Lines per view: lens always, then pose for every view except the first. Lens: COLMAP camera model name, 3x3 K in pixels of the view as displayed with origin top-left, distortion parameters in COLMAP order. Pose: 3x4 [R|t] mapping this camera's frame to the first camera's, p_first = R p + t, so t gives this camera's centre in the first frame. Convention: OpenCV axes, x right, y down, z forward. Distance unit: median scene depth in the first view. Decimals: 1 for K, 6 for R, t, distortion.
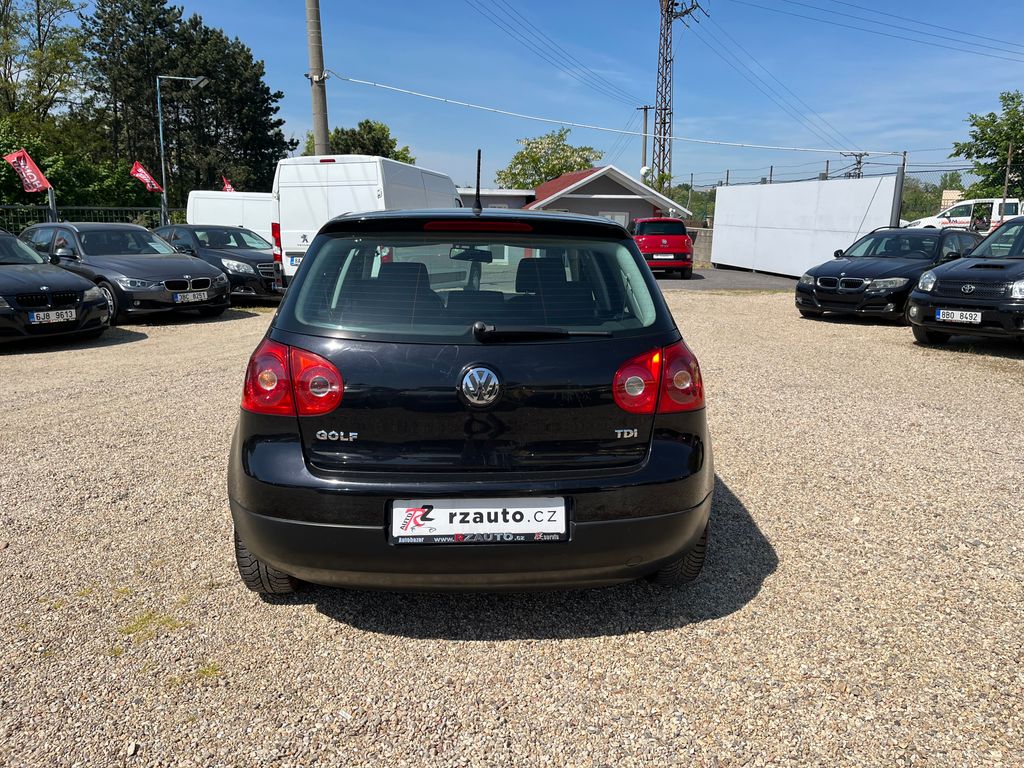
lens RADIAL K [[772.8, 0, 520.4], [0, 772.8, 385.1], [0, 0, 1]] dist [0.077057, -0.108228]
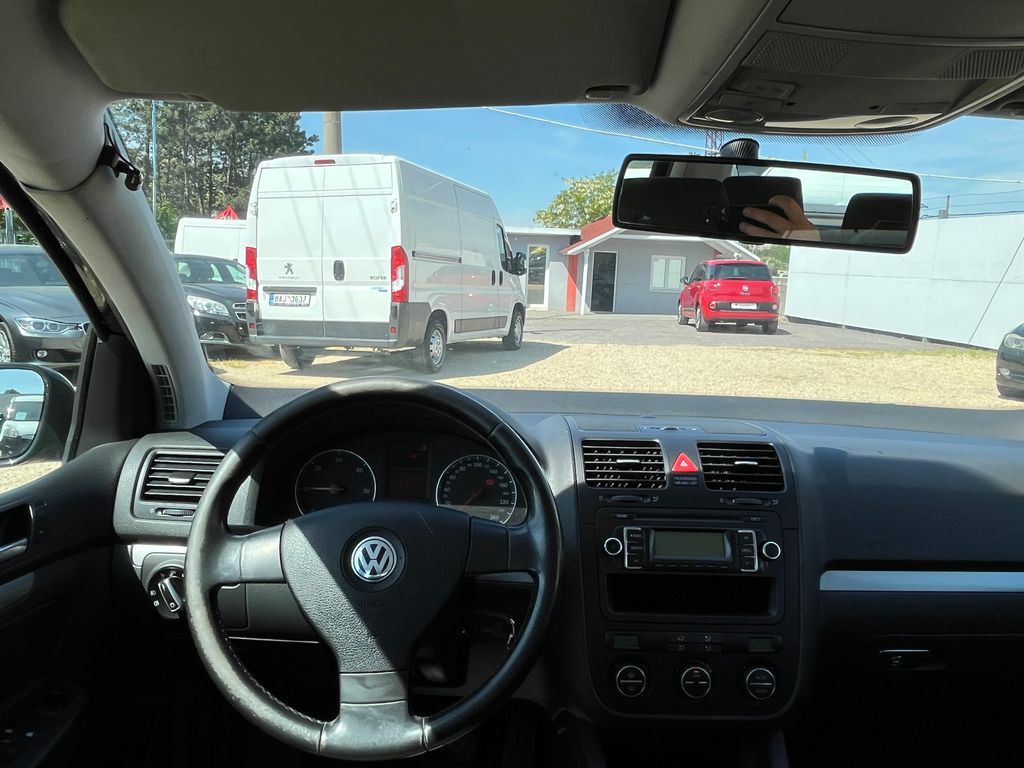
lens RADIAL K [[761.8, 0, 504.3], [0, 761.8, 378.4], [0, 0, 1]] dist [-0.005227, 0.001761]
pose [[0.998191, 0.026640, -0.053902, -0.038368], [-0.030284, 0.997229, -0.067955, -0.045061], [0.051942, 0.069464, 0.996231, 0.315049]]
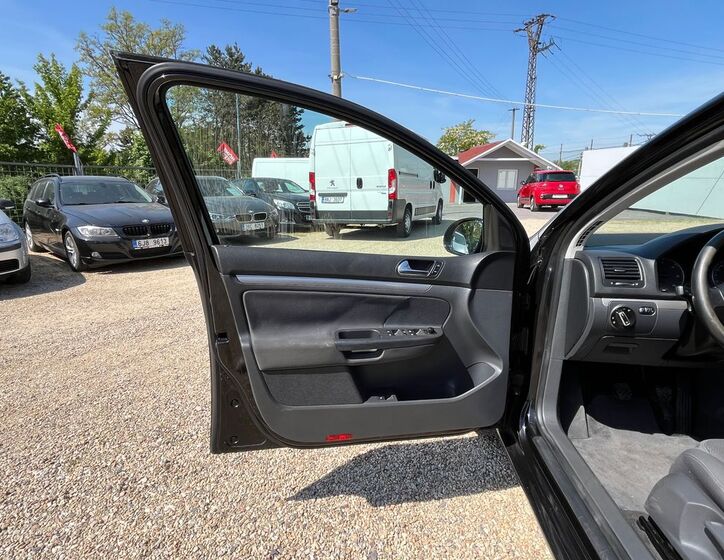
lens RADIAL K [[411.1, 0, 356.4], [0, 411.1, 281.0], [0, 0, 1]] dist [-0.001554, -0.003210]
pose [[0.987953, 0.022150, -0.153163, -0.119867], [-0.017775, 0.999395, 0.029878, -0.038540], [0.153732, -0.026796, 0.987749, 0.286578]]
